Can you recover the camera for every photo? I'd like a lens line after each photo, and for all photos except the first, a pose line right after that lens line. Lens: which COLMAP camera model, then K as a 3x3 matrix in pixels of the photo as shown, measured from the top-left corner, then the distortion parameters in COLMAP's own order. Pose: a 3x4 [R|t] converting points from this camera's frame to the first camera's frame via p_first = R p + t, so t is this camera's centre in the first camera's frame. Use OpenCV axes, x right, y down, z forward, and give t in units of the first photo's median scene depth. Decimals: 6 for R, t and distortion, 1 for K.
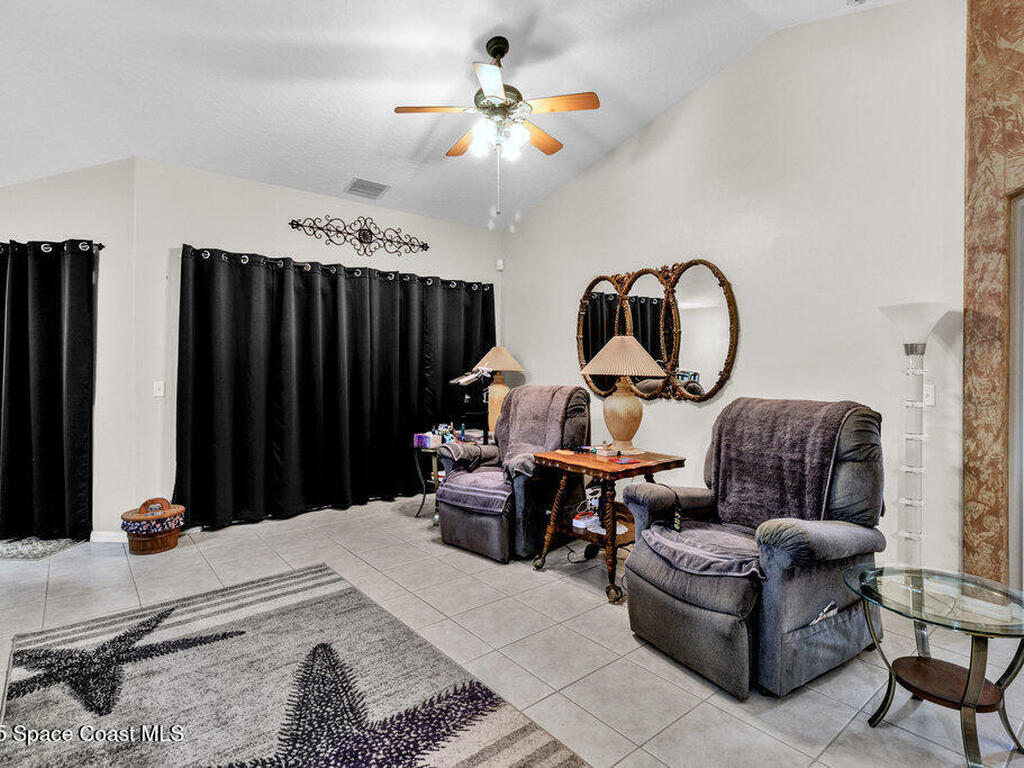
lens RADIAL K [[538.3, 0, 513.4], [0, 538.3, 374.5], [0, 0, 1]] dist [0.001201, 0.001730]
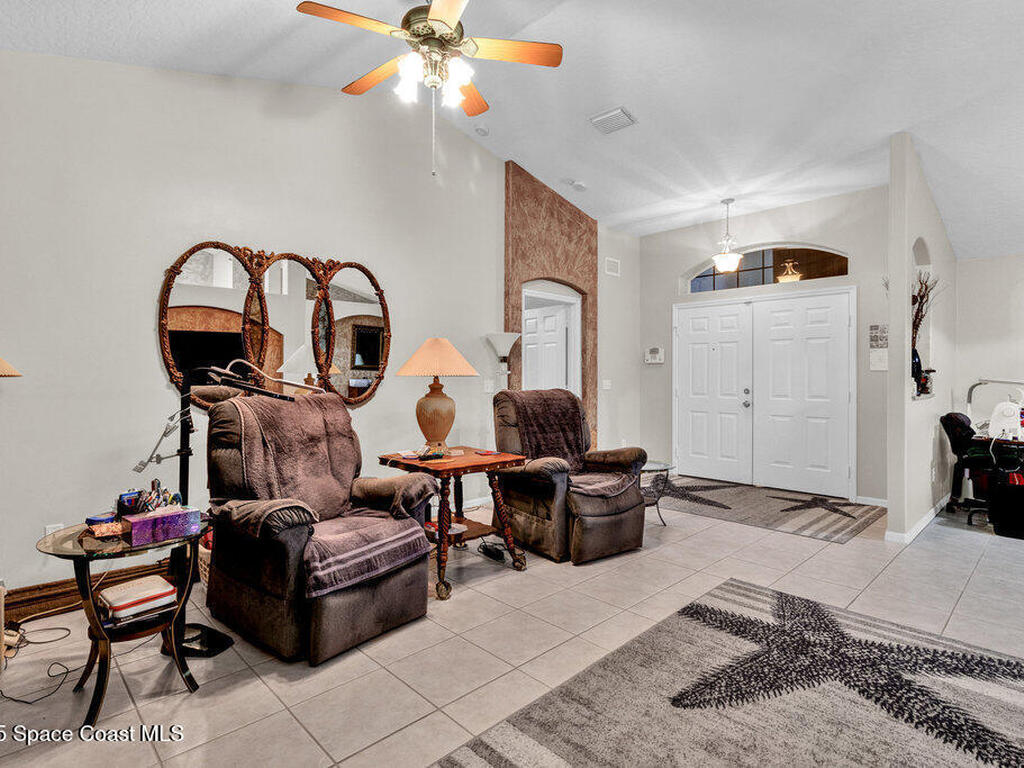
lens RADIAL K [[538.3, 0, 512.9], [0, 538.3, 381.4], [0, 0, 1]] dist [0.001201, 0.001730]
pose [[-0.080941, -0.018150, 0.996554, -0.954840], [0.015555, 0.999689, 0.019470, -0.008566], [-0.996597, 0.017078, -0.080634, 1.087415]]
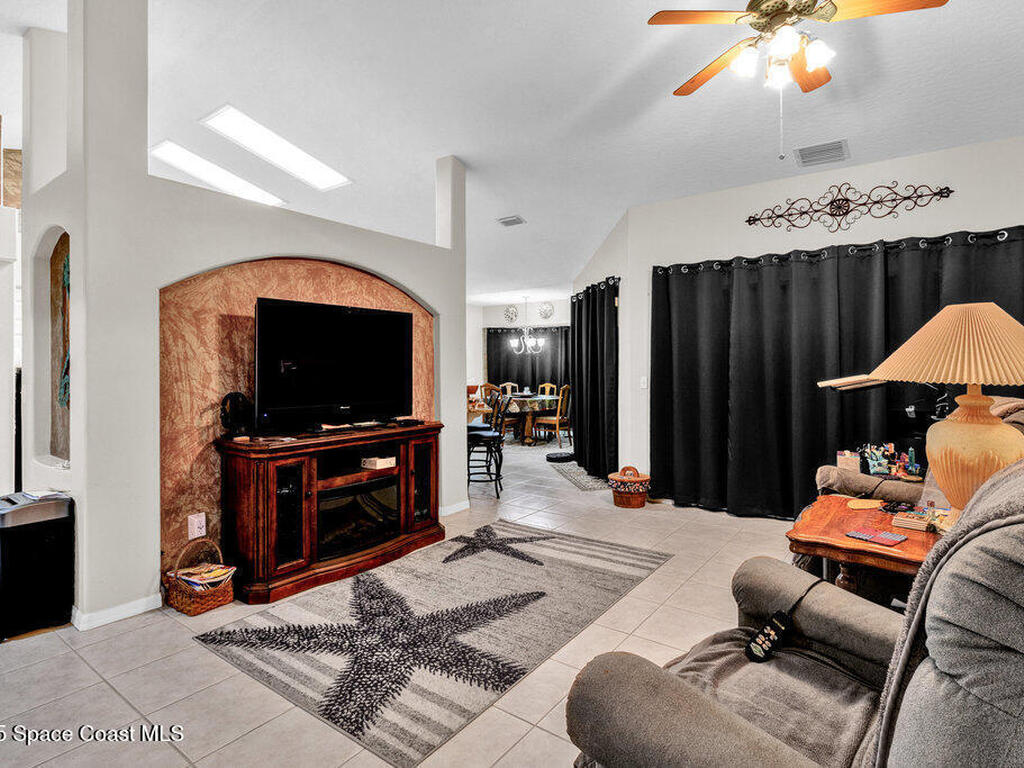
lens RADIAL K [[538.3, 0, 517.9], [0, 538.3, 362.5], [0, 0, 1]] dist [0.001201, 0.001730]
pose [[0.247926, -0.005606, -0.968763, 0.681410], [-0.009495, 0.999921, -0.008216, -0.009846], [0.968732, 0.011235, 0.247853, 0.529317]]
